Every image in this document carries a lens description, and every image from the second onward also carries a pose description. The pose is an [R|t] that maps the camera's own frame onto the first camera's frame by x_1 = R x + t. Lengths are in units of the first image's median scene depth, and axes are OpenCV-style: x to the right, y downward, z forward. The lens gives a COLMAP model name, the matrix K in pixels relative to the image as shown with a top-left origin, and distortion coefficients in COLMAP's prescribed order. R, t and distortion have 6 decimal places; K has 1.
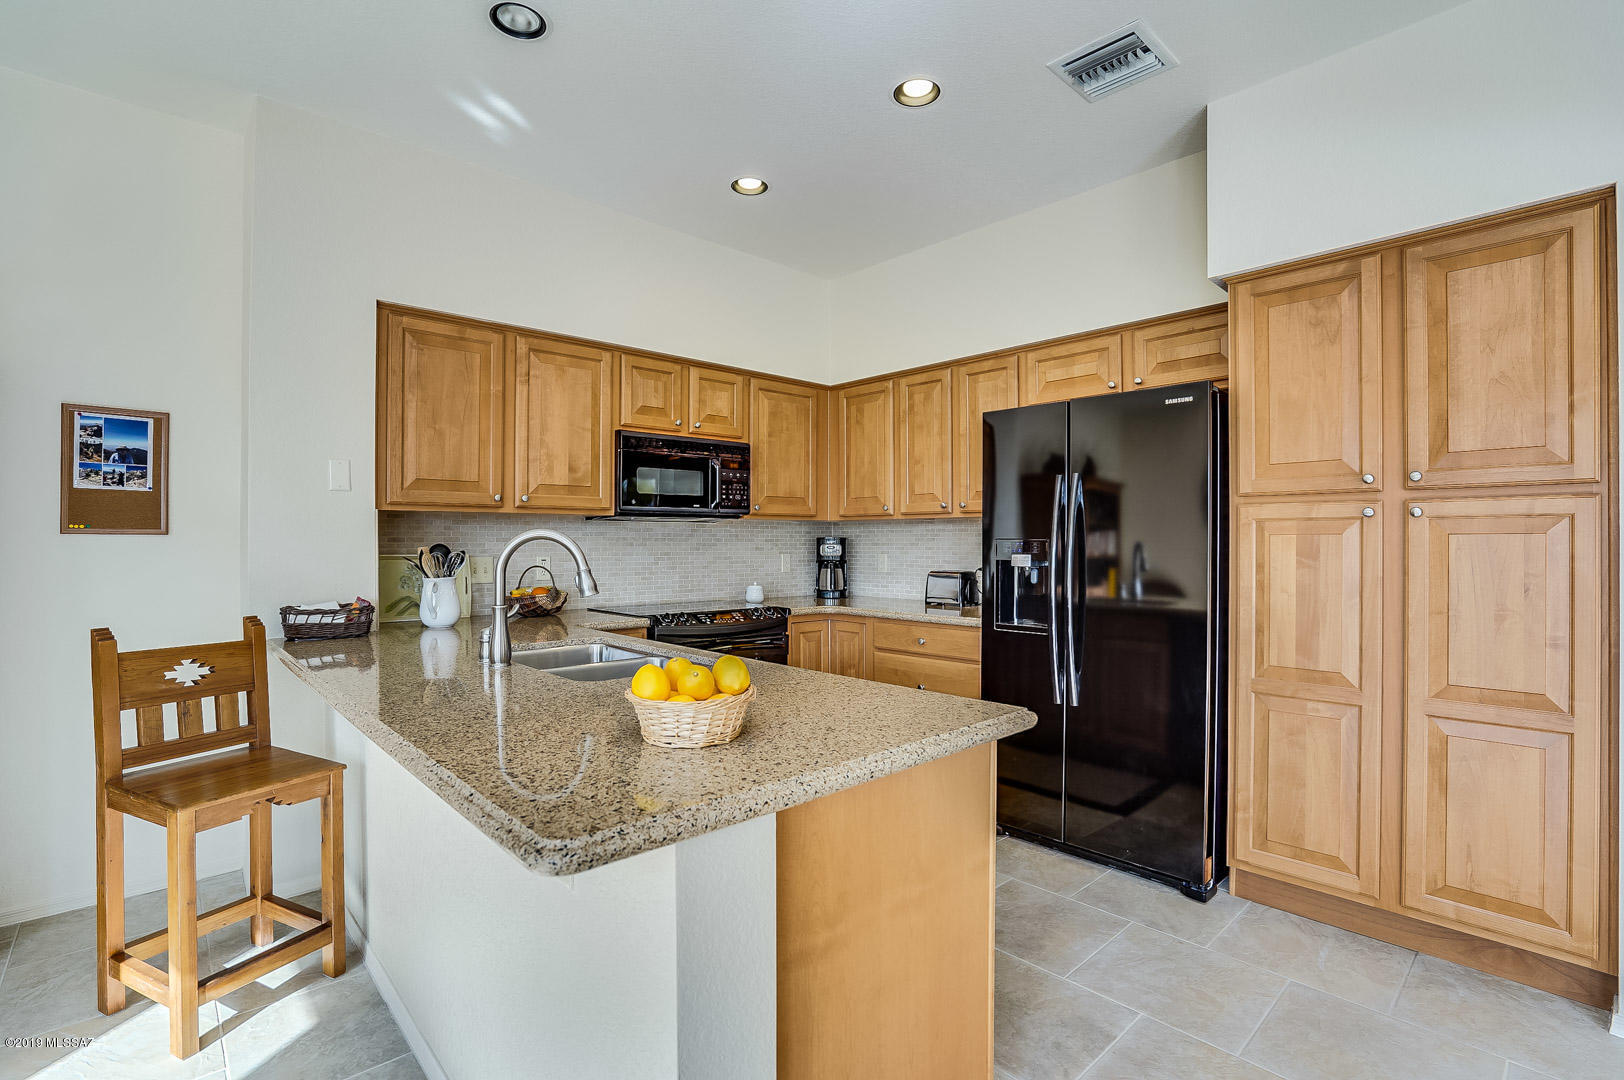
lens RADIAL K [[778.7, 0, 805.9], [0, 778.7, 541.2], [0, 0, 1]] dist [-0.034176, 0.008232]
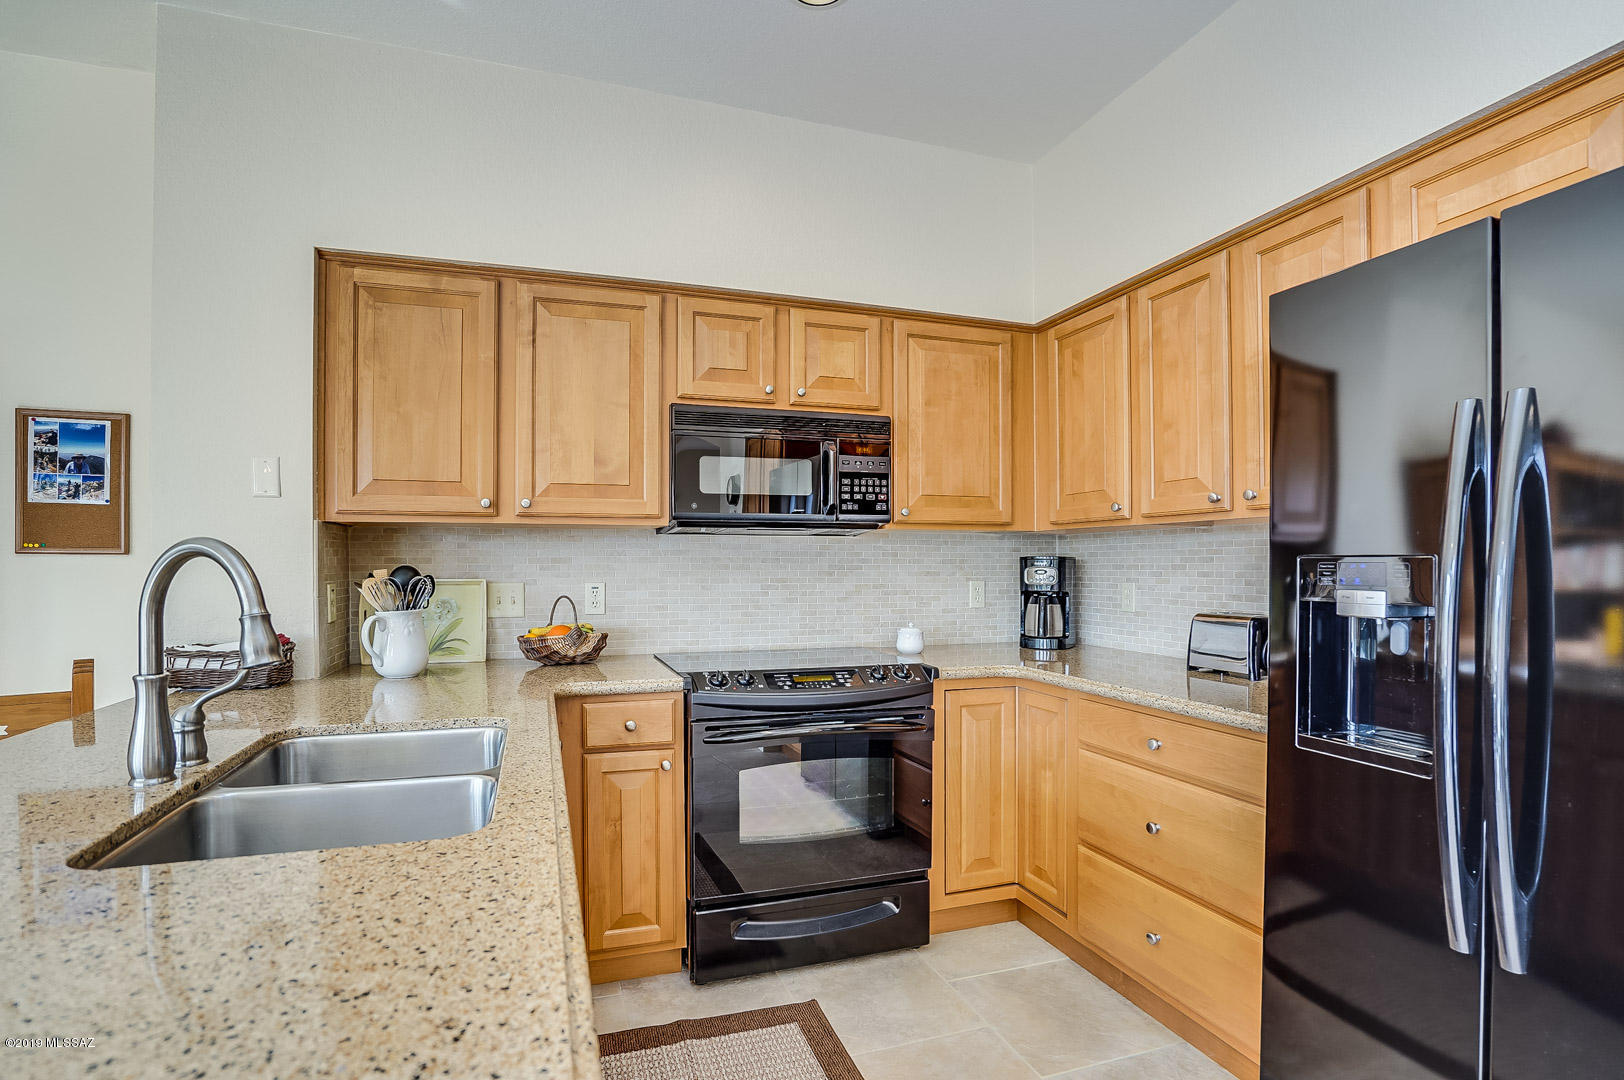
lens RADIAL K [[778.7, 0, 768.6], [0, 778.7, 562.8], [0, 0, 1]] dist [-0.034176, 0.008232]
pose [[0.899643, -0.001264, -0.436625, 0.143321], [0.000316, 0.999997, -0.002245, 0.002228], [0.436627, 0.001882, 0.899641, 0.400253]]
